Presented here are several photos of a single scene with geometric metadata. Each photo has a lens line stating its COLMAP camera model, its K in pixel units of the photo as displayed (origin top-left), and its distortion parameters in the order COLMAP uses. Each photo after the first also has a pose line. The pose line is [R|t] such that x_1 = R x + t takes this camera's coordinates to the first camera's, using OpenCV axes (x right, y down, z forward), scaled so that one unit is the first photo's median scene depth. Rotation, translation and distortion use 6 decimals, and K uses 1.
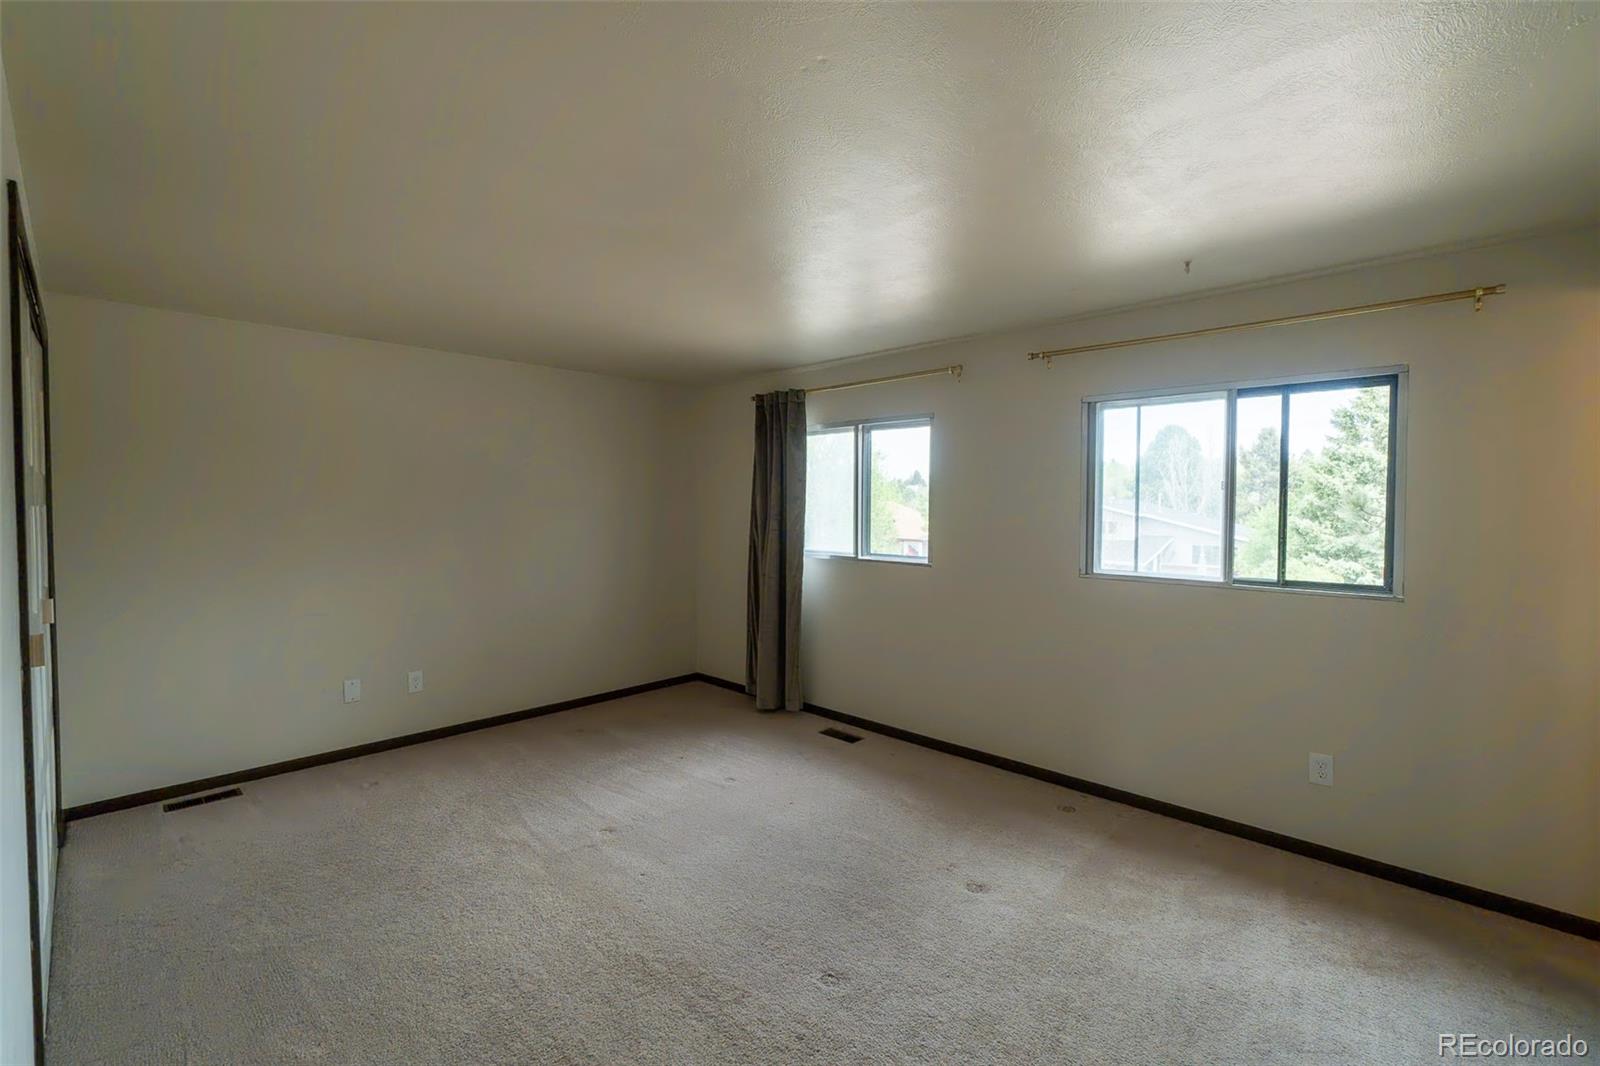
lens RADIAL K [[676.0, 0, 778.1], [0, 676.0, 525.4], [0, 0, 1]] dist [-0.028116, 0.000137]
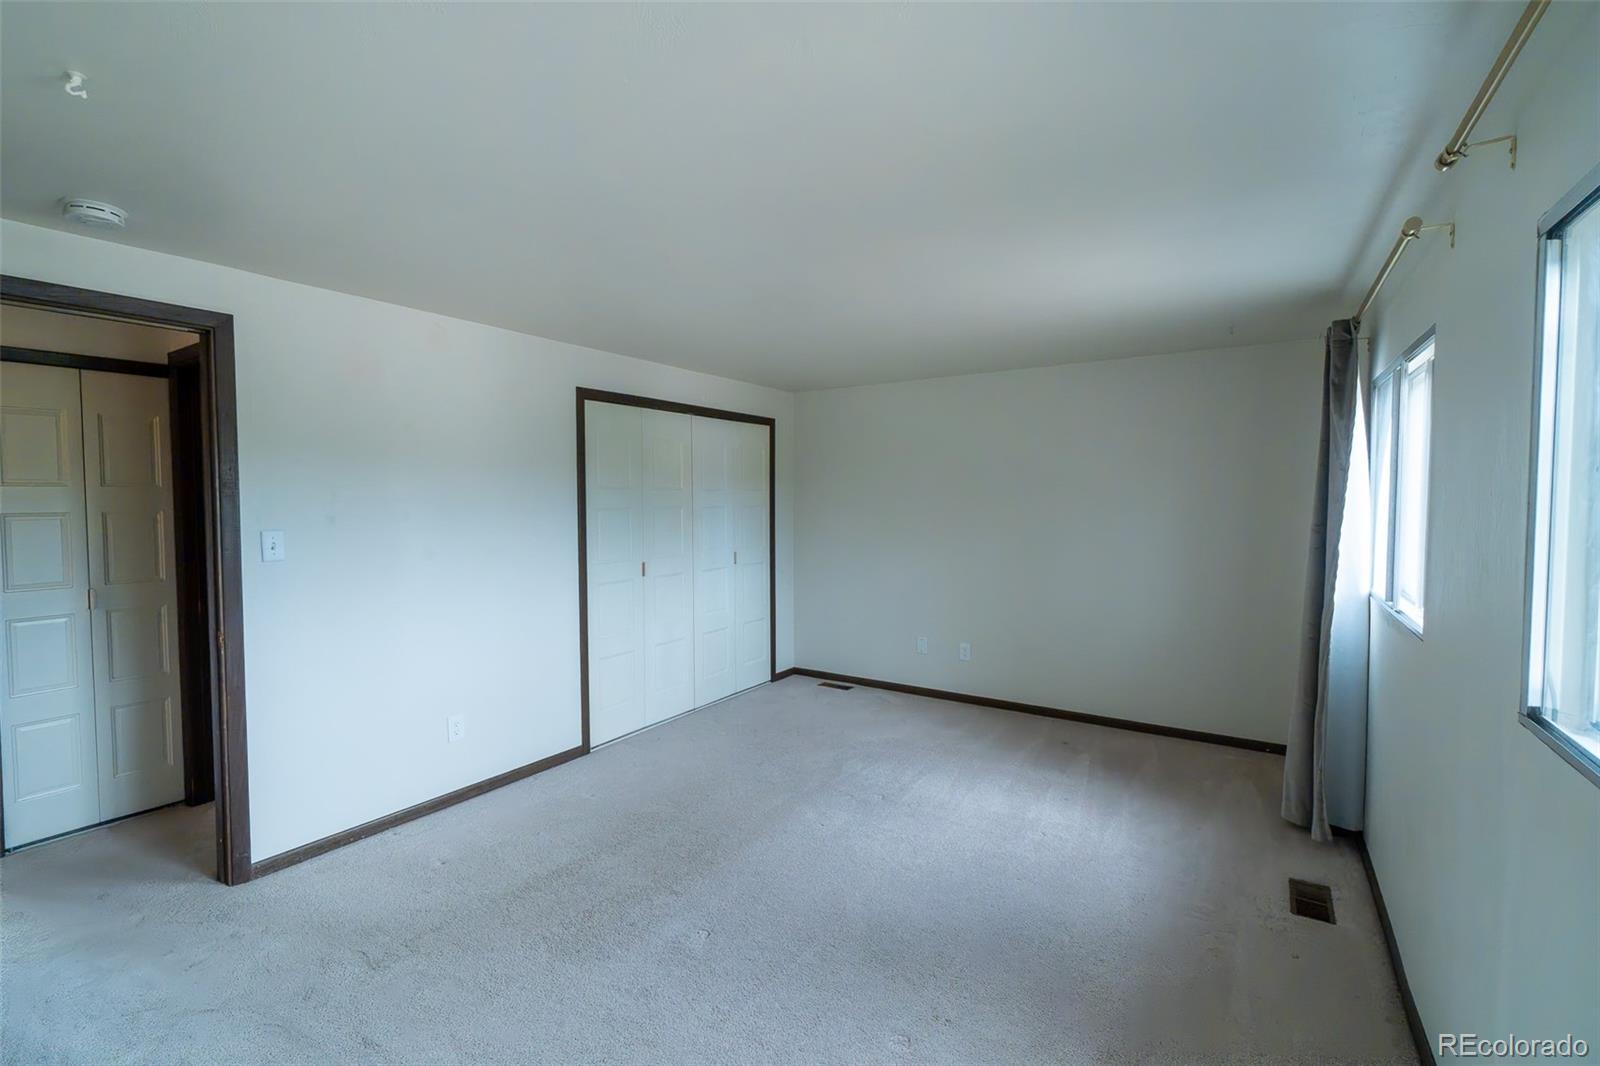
lens RADIAL K [[692.8, 0, 805.5], [0, 692.8, 523.3], [0, 0, 1]] dist [-0.014260, -0.000330]
pose [[0.210404, 0.039775, -0.976805, 0.611126], [-0.029367, 0.998978, 0.034353, -0.032087], [0.977173, 0.021457, 0.211357, 0.449656]]
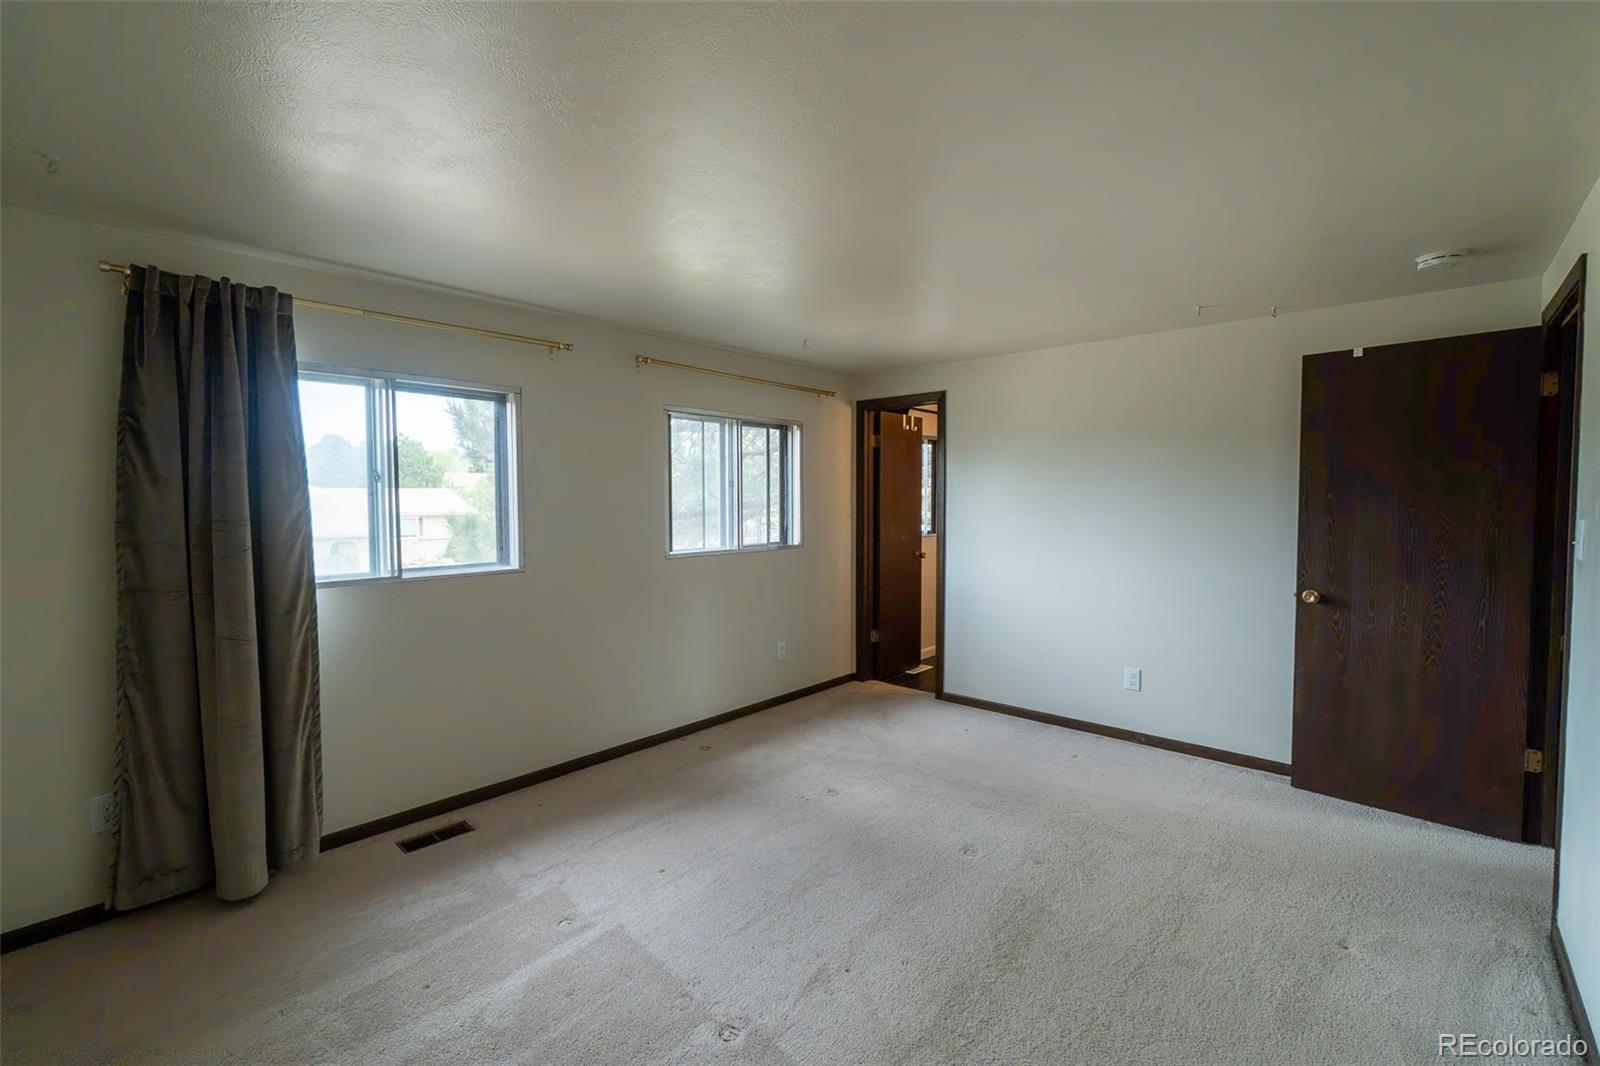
lens RADIAL K [[692.8, 0, 805.5], [0, 692.8, 523.3], [0, 0, 1]] dist [-0.014260, -0.000330]
pose [[-0.046943, -0.044058, 0.997925, -0.630563], [0.031181, 0.998475, 0.045549, -0.026379], [-0.998411, 0.033254, -0.045498, 0.670604]]
